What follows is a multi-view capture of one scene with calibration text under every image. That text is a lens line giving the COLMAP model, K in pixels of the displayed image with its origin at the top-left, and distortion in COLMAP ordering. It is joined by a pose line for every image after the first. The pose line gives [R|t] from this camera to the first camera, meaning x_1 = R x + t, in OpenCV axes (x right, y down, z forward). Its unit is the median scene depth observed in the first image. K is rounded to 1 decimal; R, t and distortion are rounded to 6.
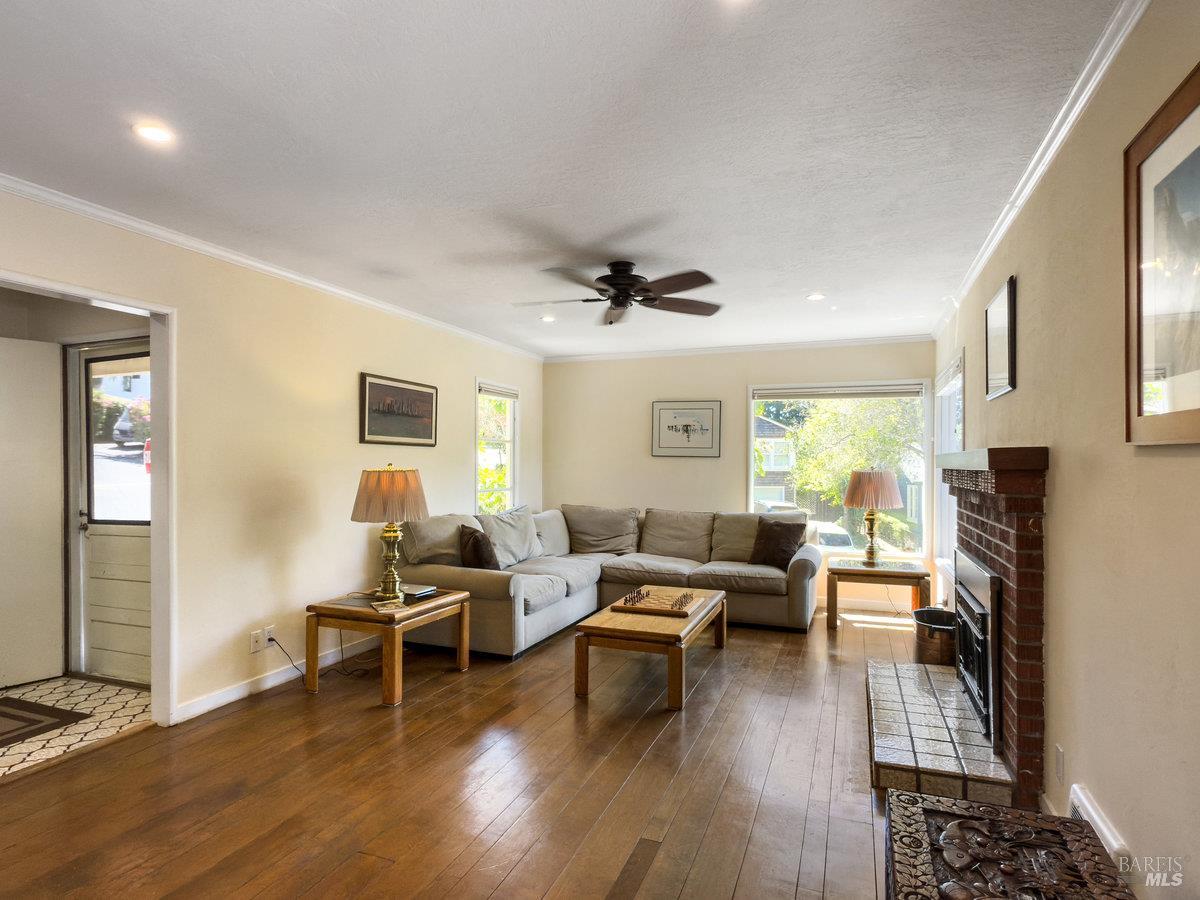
lens RADIAL K [[660.5, 0, 596.5], [0, 660.5, 459.9], [0, 0, 1]] dist [0.001138, 0.000032]
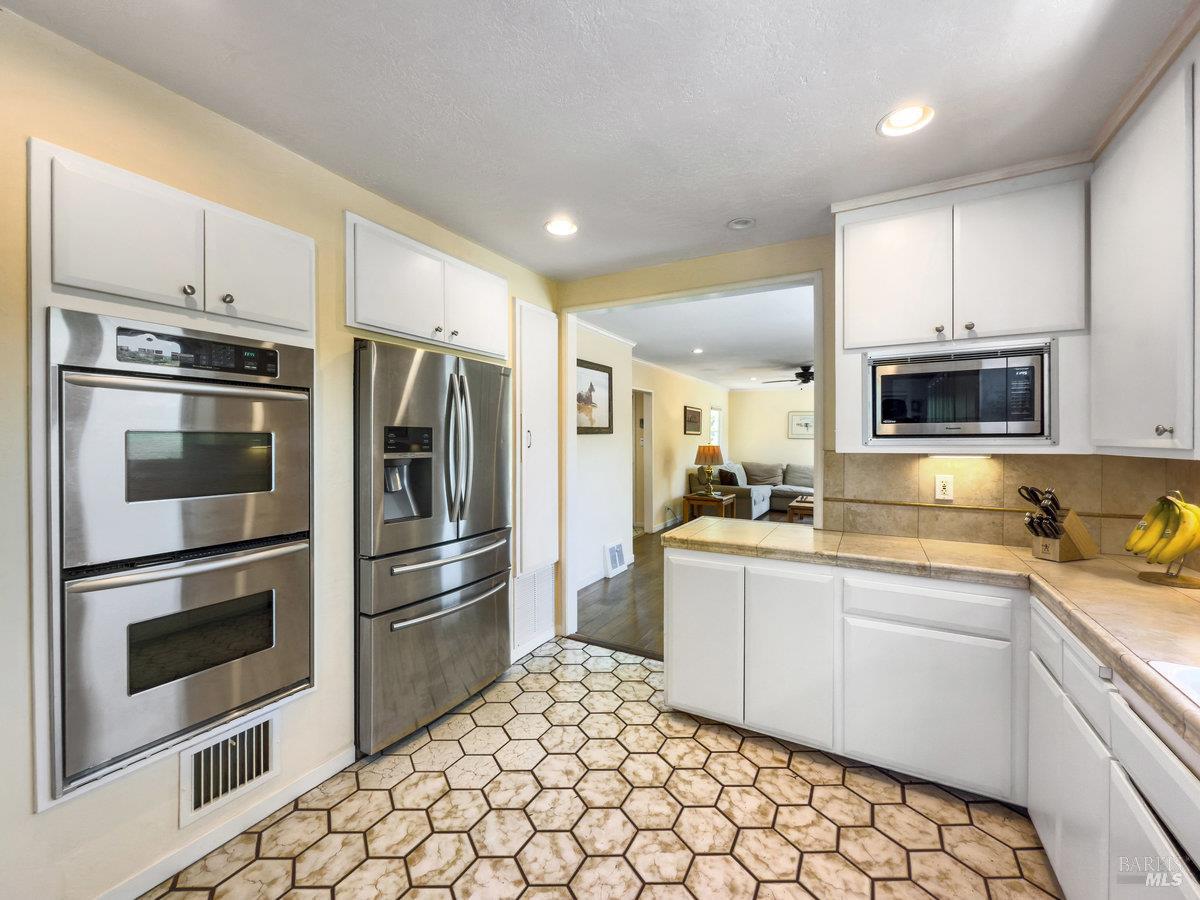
lens RADIAL K [[489.5, 0, 603.8], [0, 489.5, 440.6], [0, 0, 1]] dist [0.000943, 0.000179]
pose [[0.990265, 0.002691, -0.139170, -0.314027], [-0.001130, 0.999936, 0.011294, -0.018433], [0.139192, -0.011027, 0.990204, -0.669156]]
